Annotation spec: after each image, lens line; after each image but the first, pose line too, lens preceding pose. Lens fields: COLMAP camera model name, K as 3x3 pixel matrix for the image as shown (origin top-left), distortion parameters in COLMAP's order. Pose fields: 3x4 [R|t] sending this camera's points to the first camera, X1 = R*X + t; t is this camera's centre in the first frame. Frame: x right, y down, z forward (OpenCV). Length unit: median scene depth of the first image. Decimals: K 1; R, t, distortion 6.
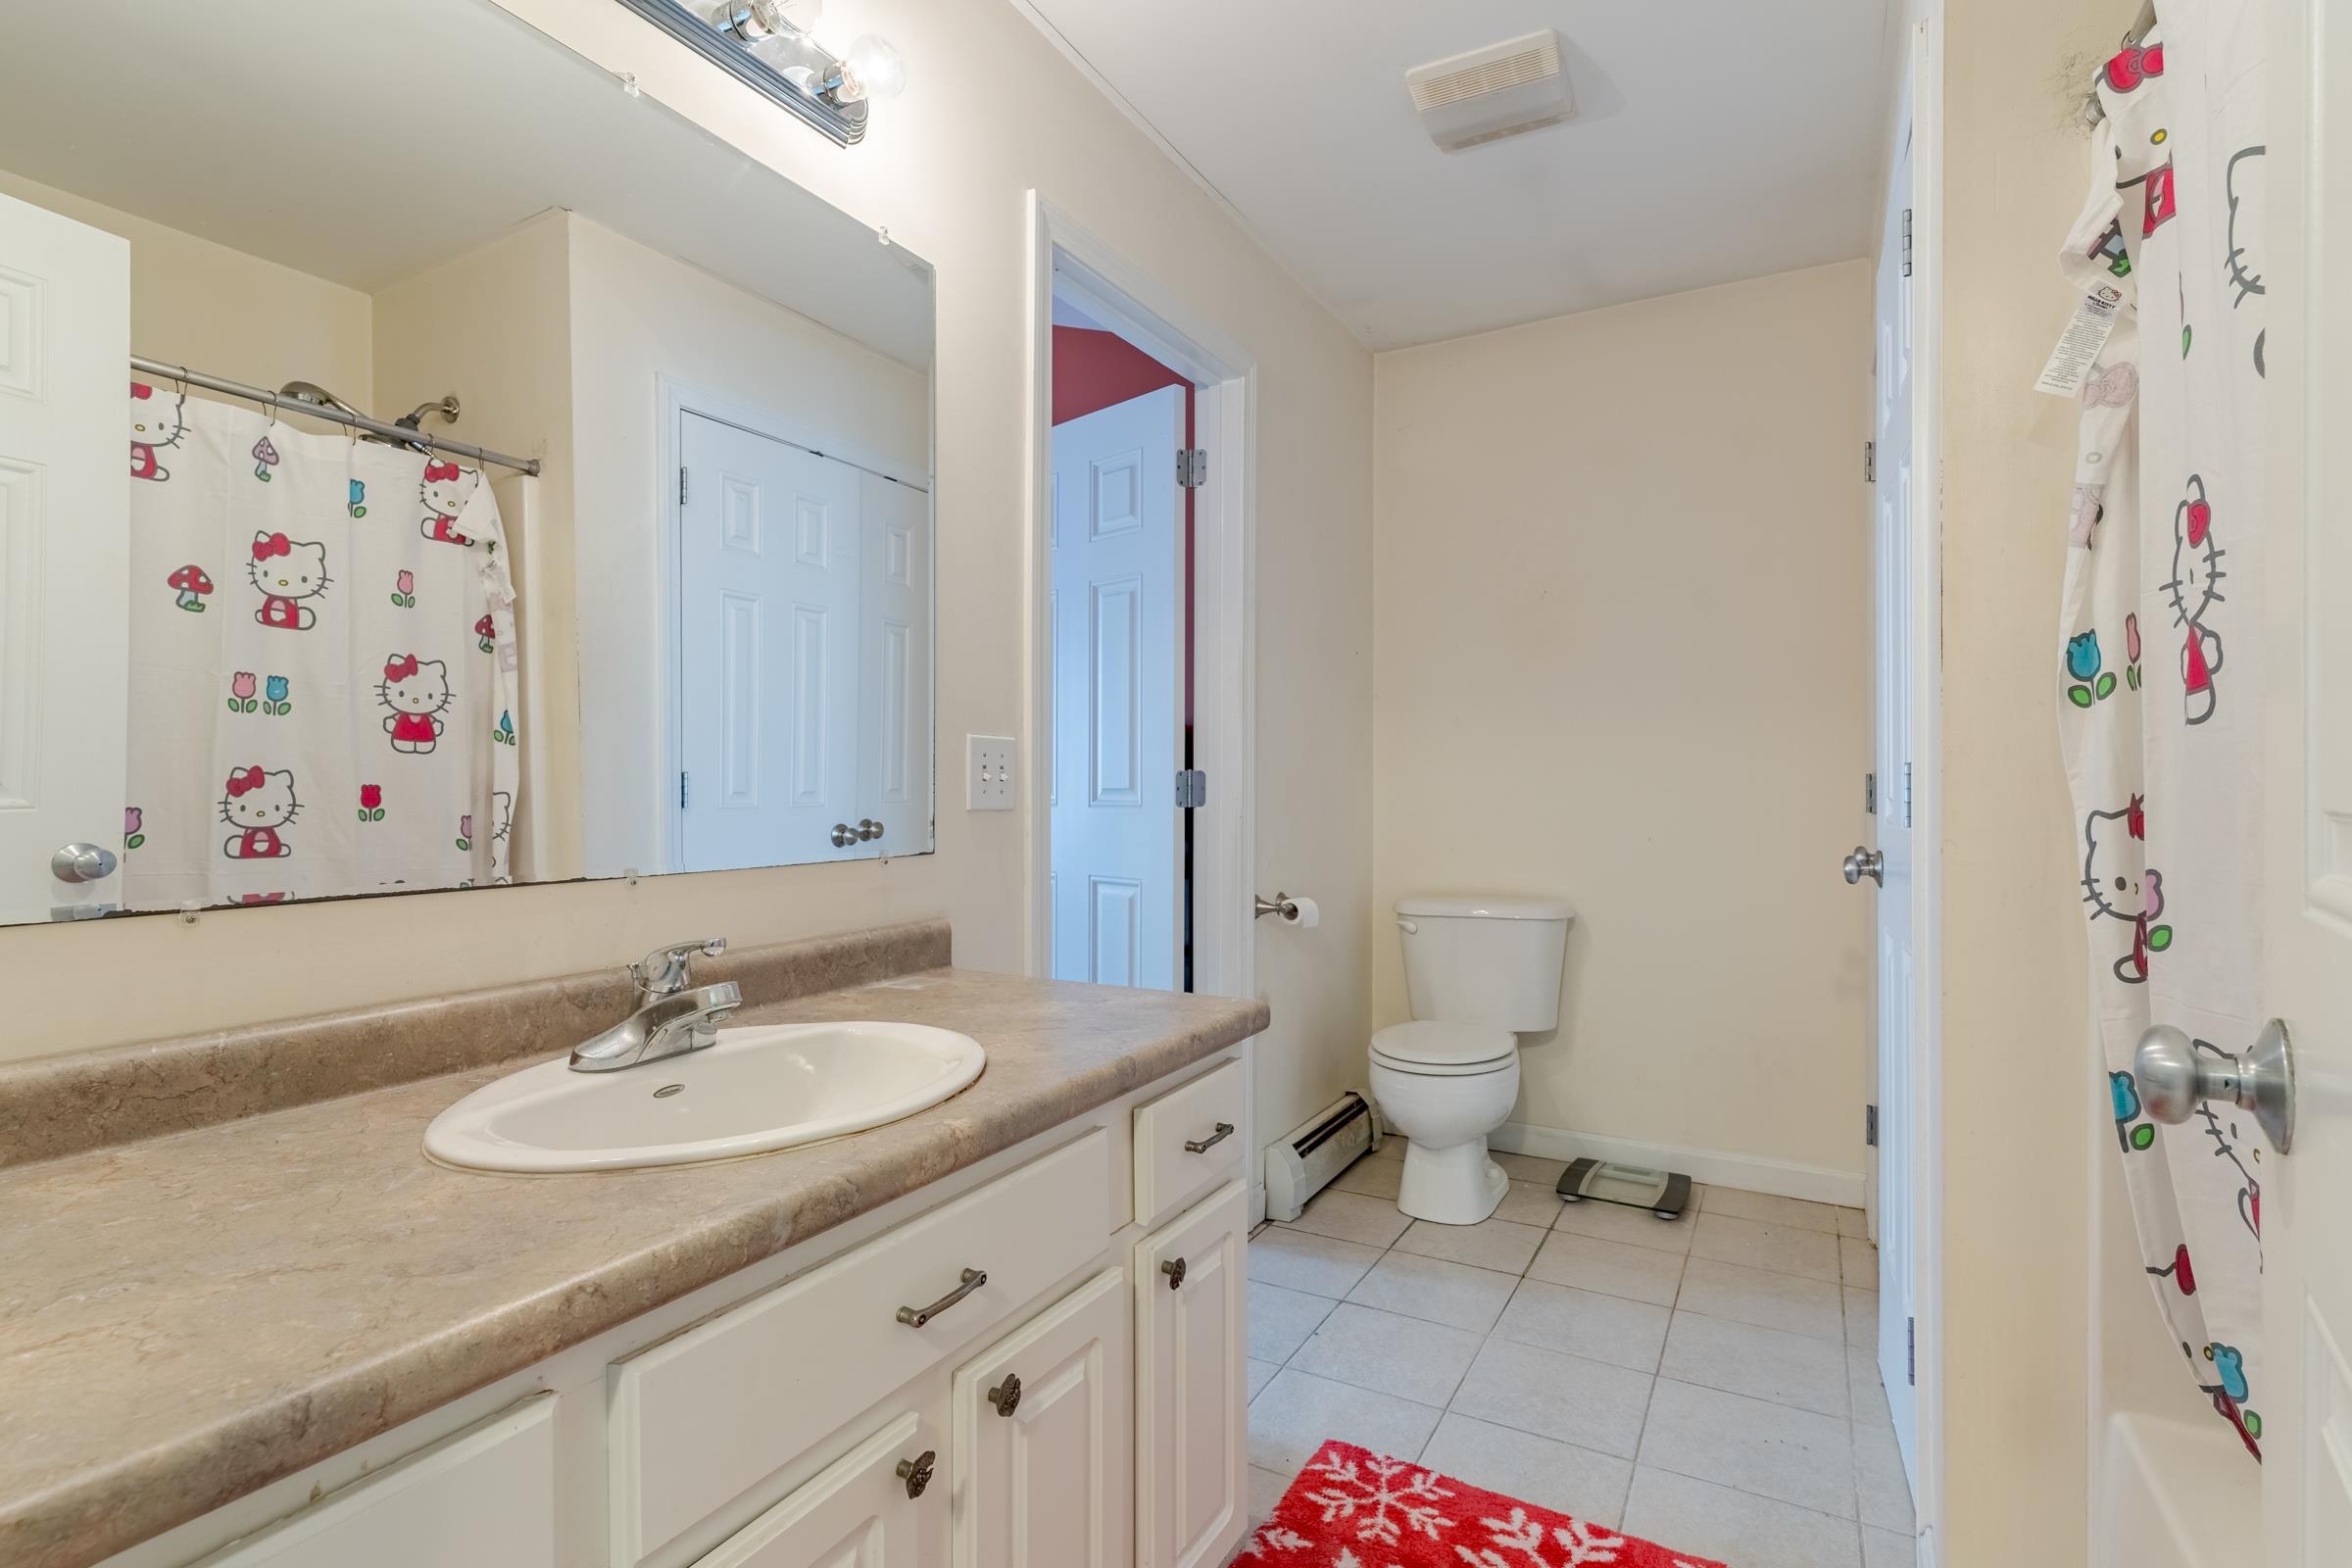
lens RADIAL K [[1125.3, 0, 1175.9], [0, 1125.3, 786.1], [0, 0, 1]] dist [0.002921, -0.000669]
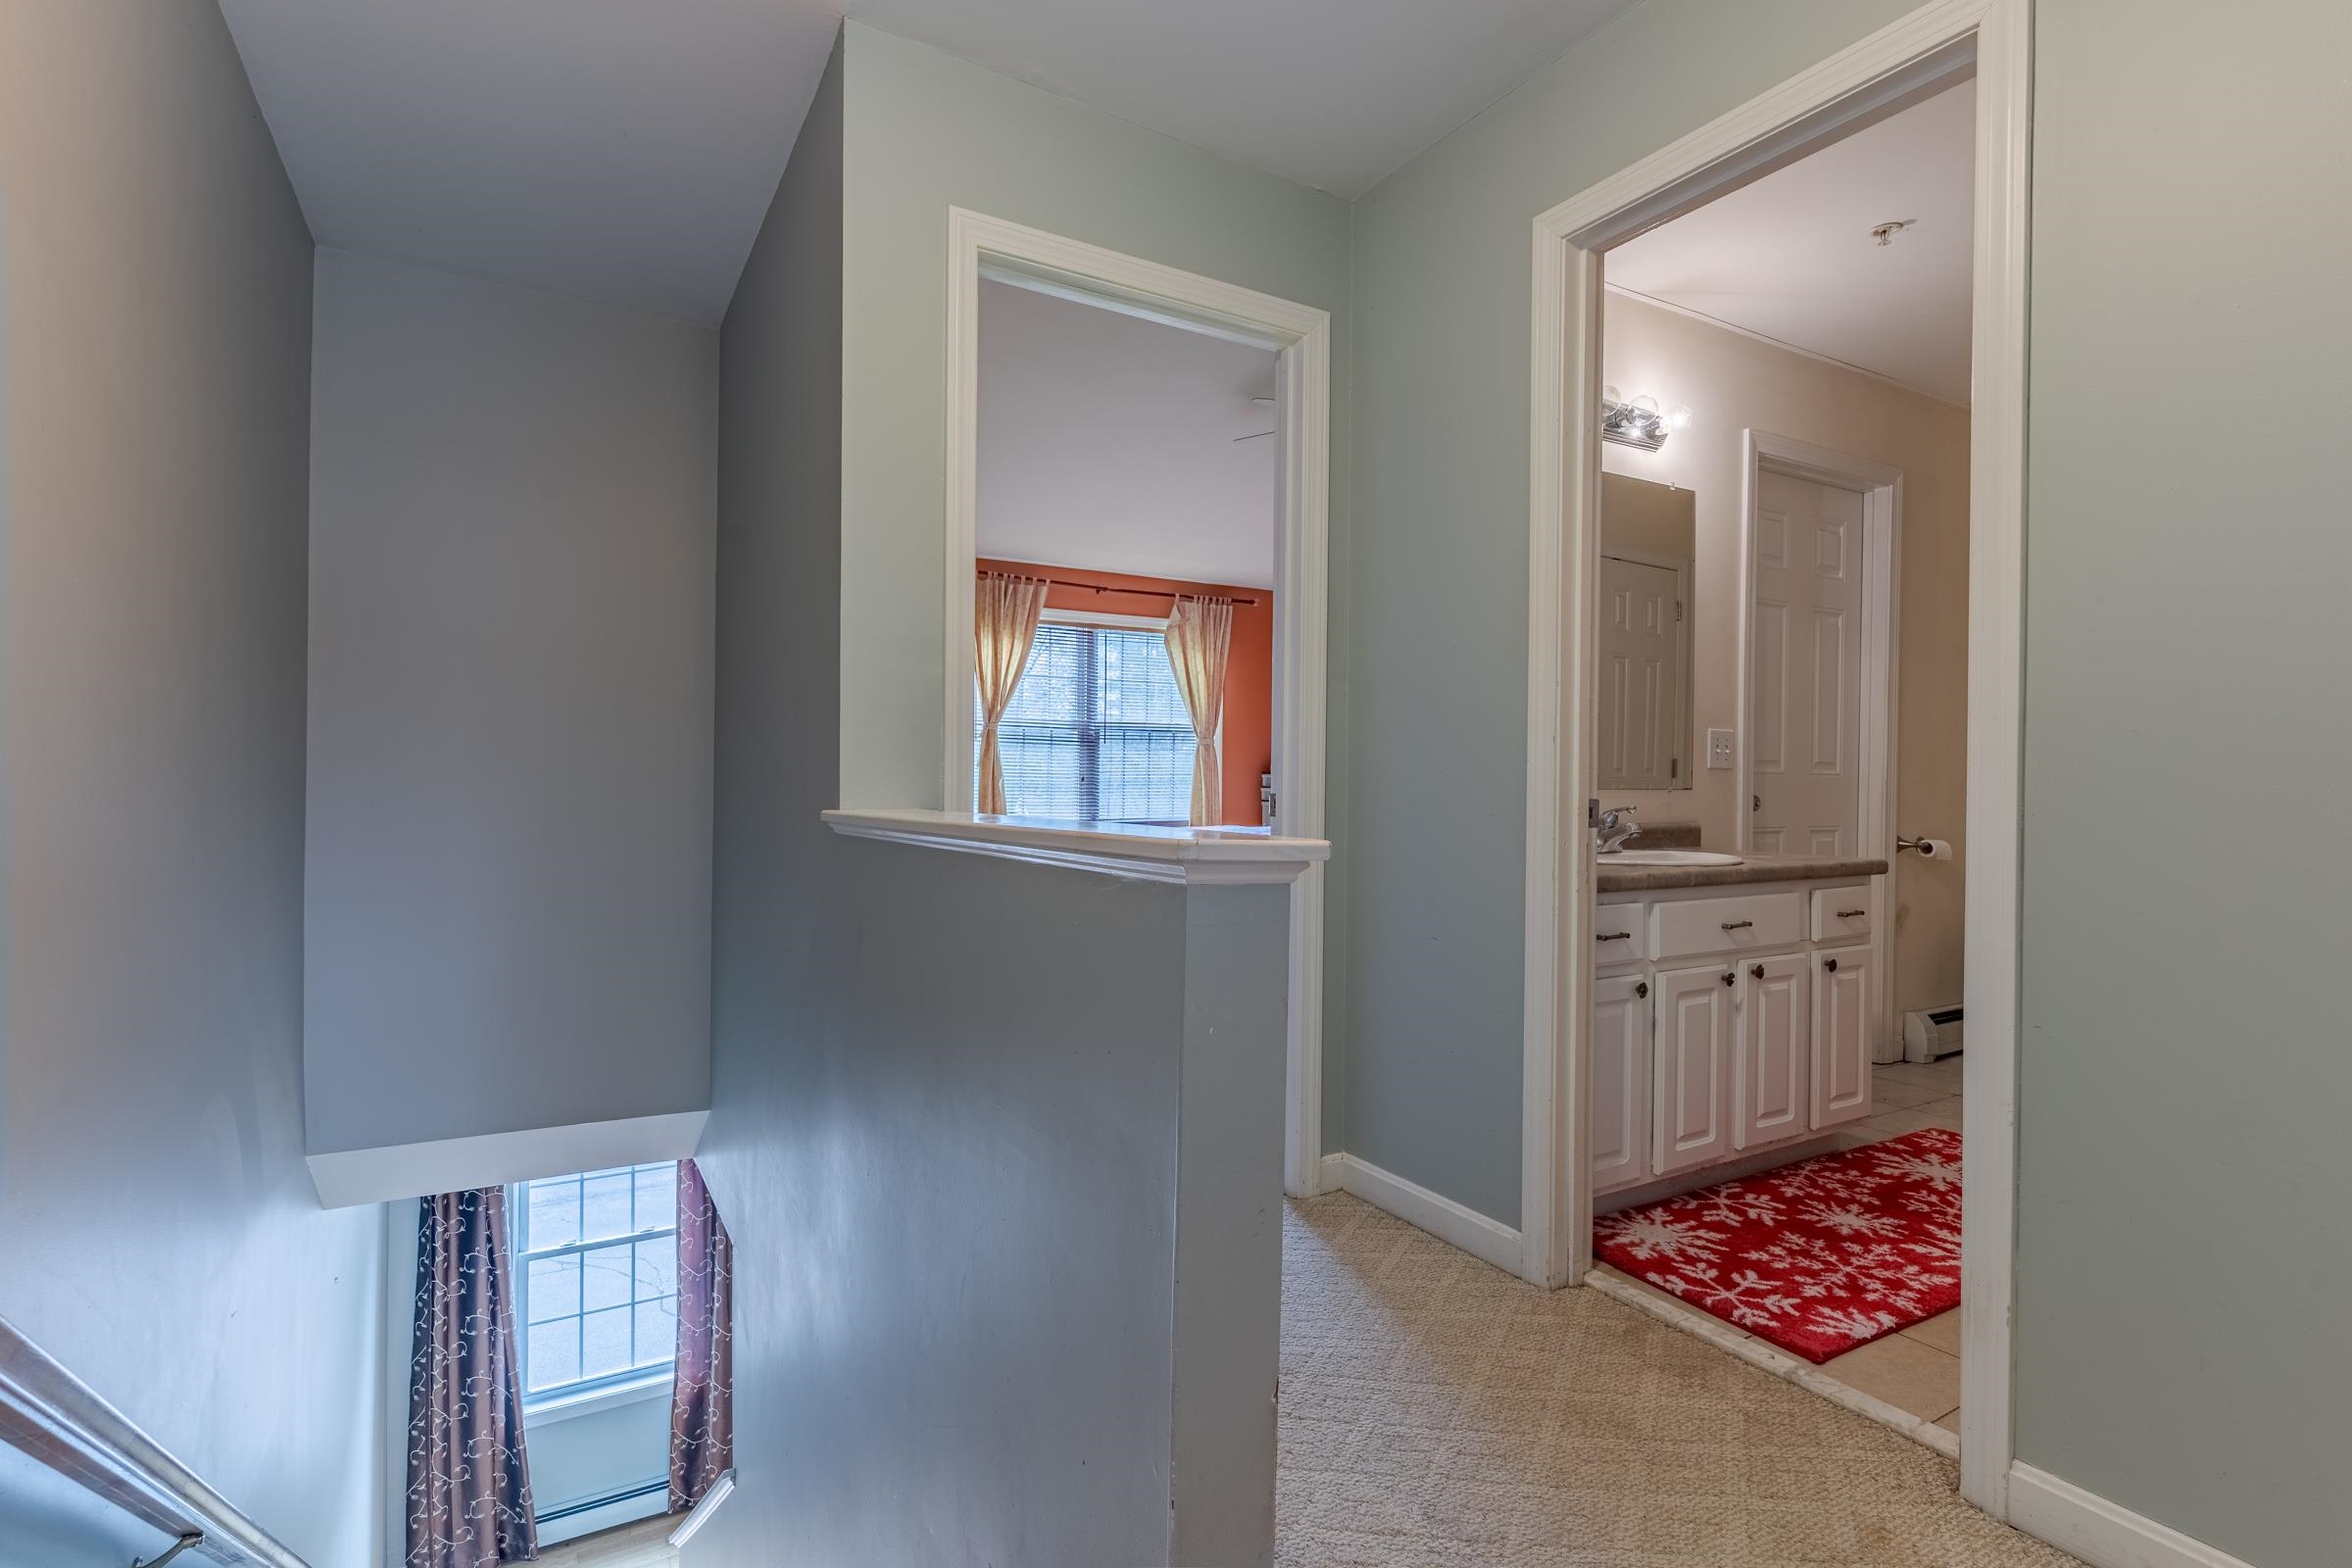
lens RADIAL K [[1125.3, 0, 1175.9], [0, 1125.3, 786.1], [0, 0, 1]] dist [0.002921, -0.000669]
pose [[0.861532, 0.009706, -0.507610, 0.008840], [-0.008149, 0.999953, 0.005288, 0.057890], [0.507638, -0.000419, 0.861571, -1.326237]]
